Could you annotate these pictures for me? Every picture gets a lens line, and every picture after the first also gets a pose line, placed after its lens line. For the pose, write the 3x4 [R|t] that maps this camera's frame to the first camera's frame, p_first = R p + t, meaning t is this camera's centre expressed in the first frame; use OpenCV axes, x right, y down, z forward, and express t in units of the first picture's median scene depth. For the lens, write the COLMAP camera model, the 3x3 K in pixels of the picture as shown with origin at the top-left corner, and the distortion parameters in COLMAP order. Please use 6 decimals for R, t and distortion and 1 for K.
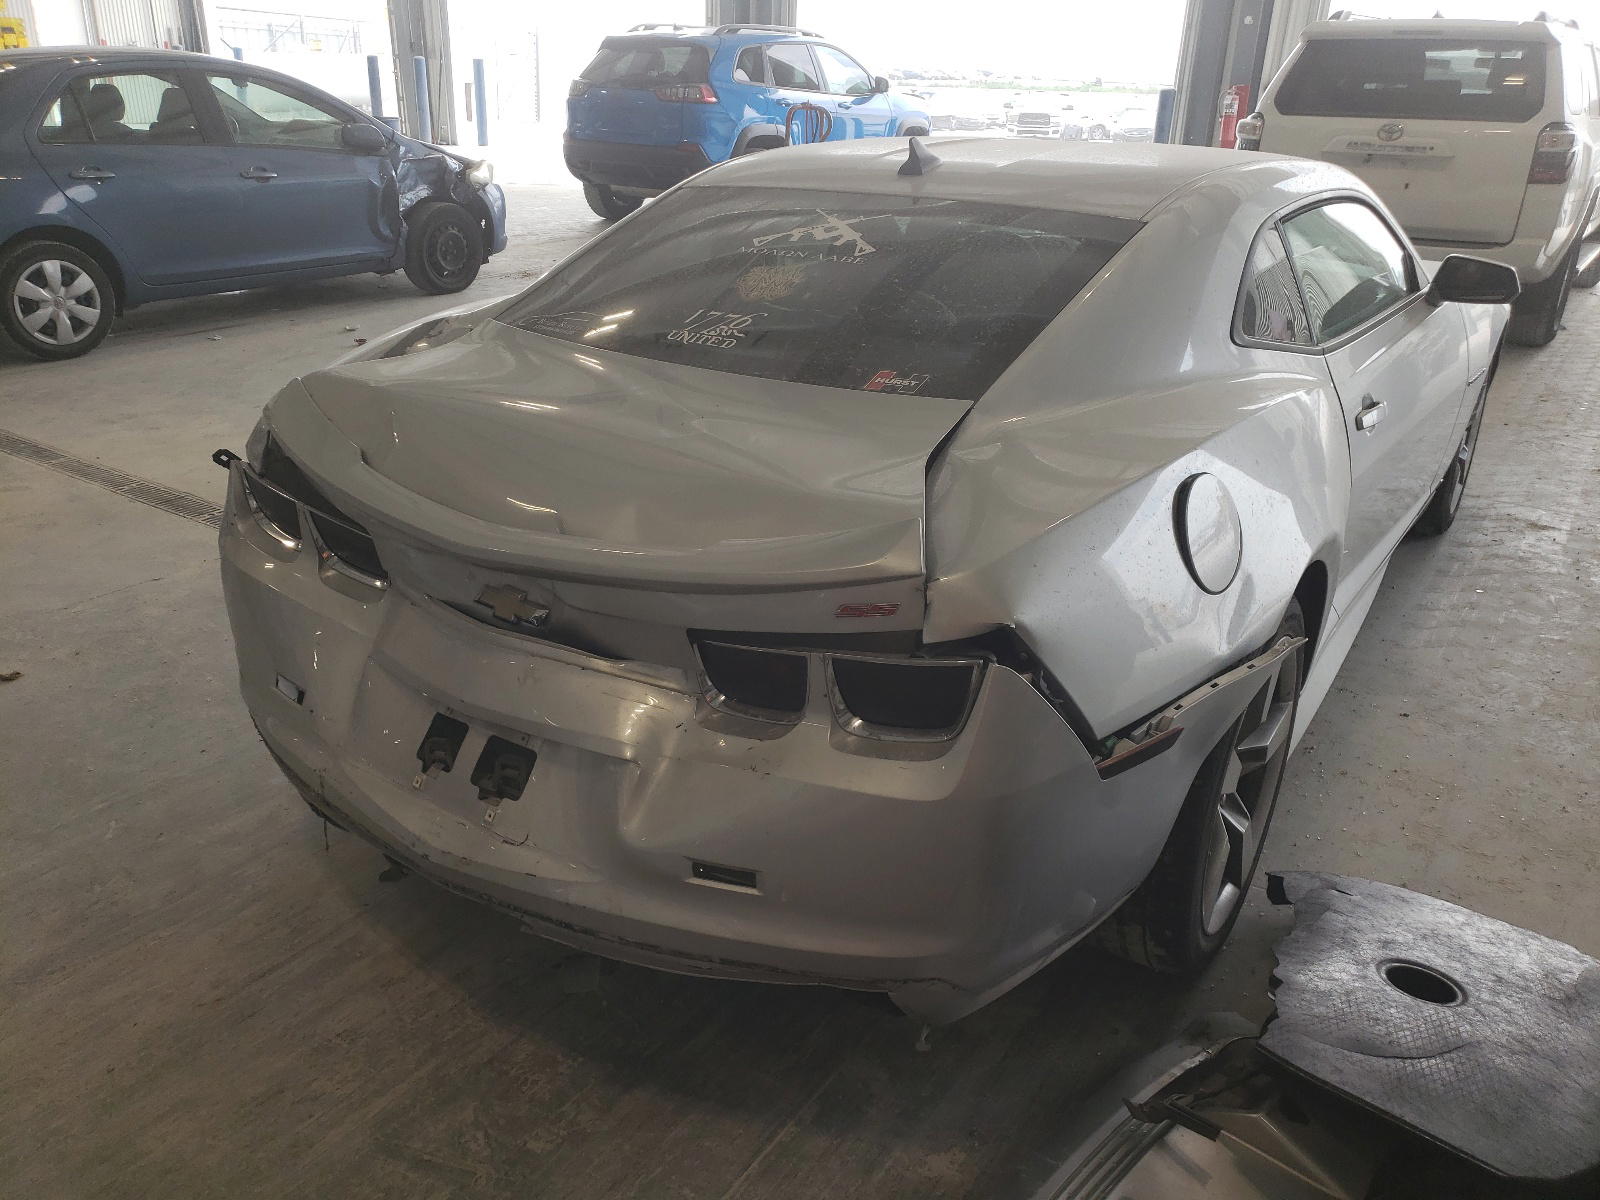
lens RADIAL K [[1264.1, 0, 788.5], [0, 1264.1, 612.5], [0, 0, 1]] dist [0.038280, -0.038628]
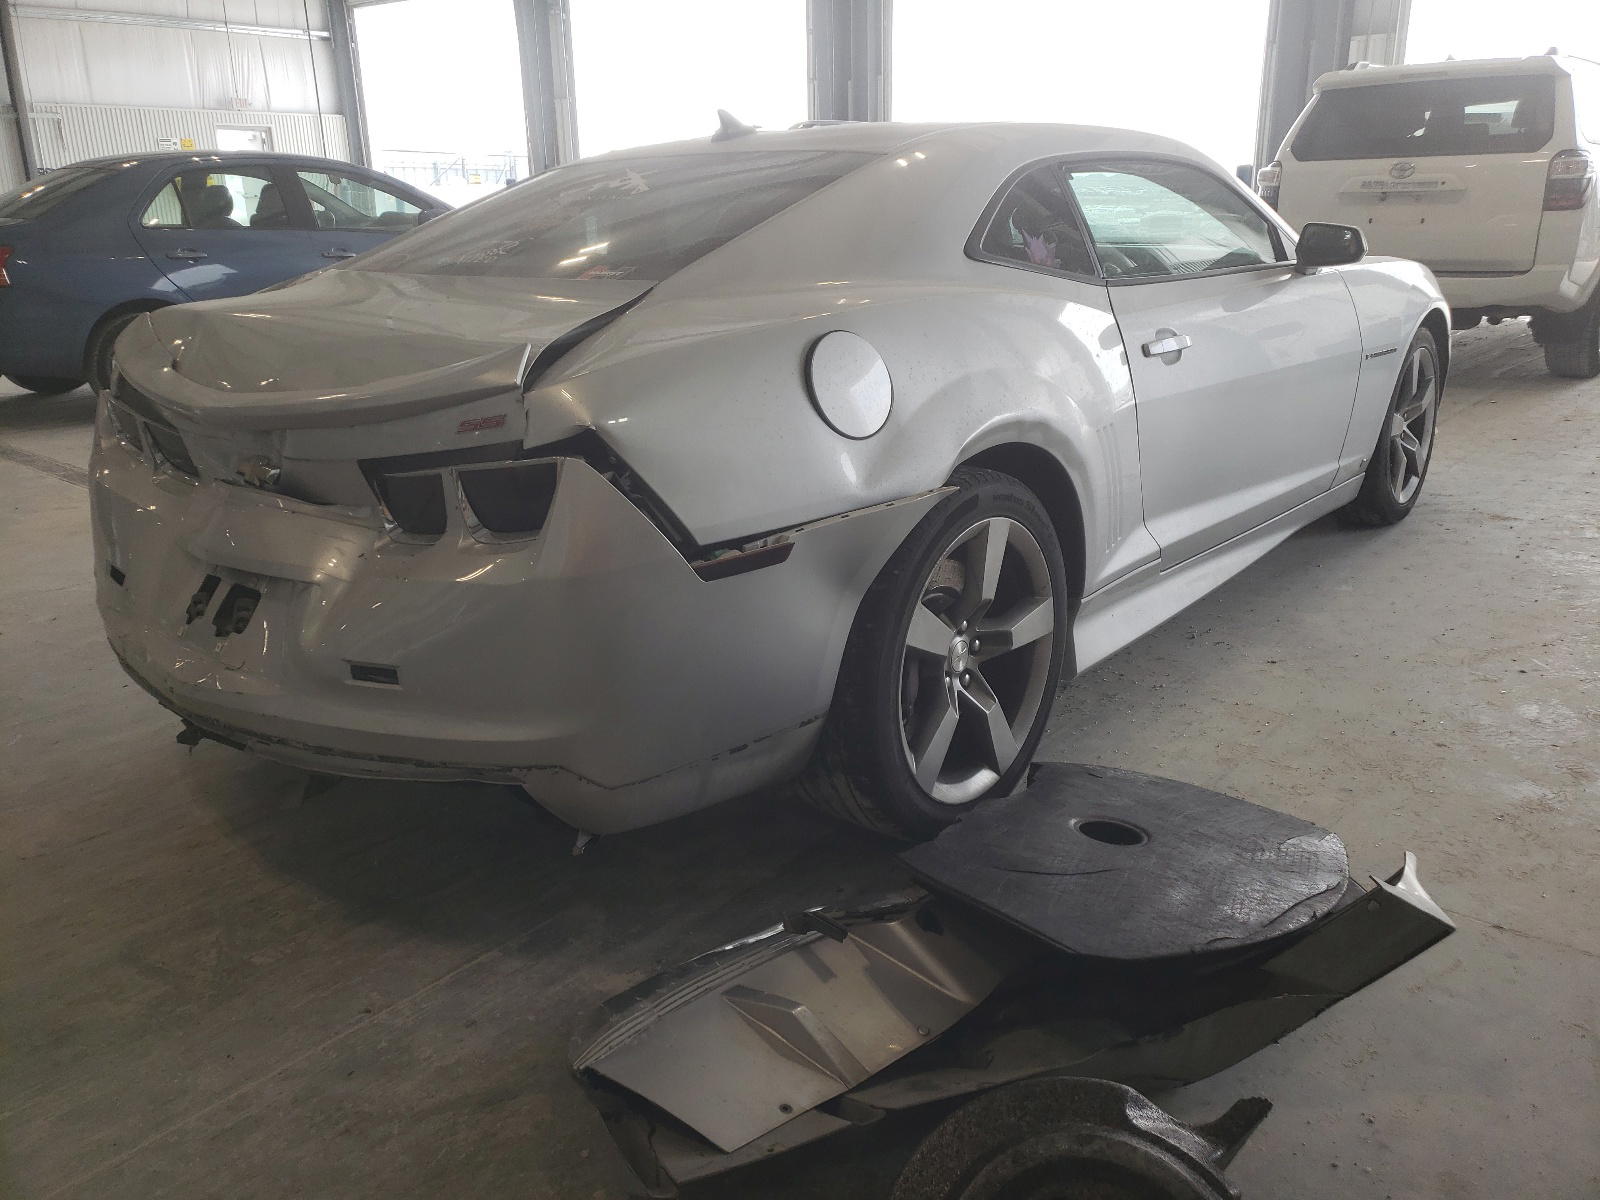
lens RADIAL K [[1264.1, 0, 816.3], [0, 1264.1, 594.0], [0, 0, 1]] dist [0.038280, -0.038628]
pose [[0.993959, -0.009861, -0.109306, 0.384053], [-0.001526, 0.994617, -0.103606, 0.211736], [0.109739, 0.103147, 0.988594, -0.057471]]
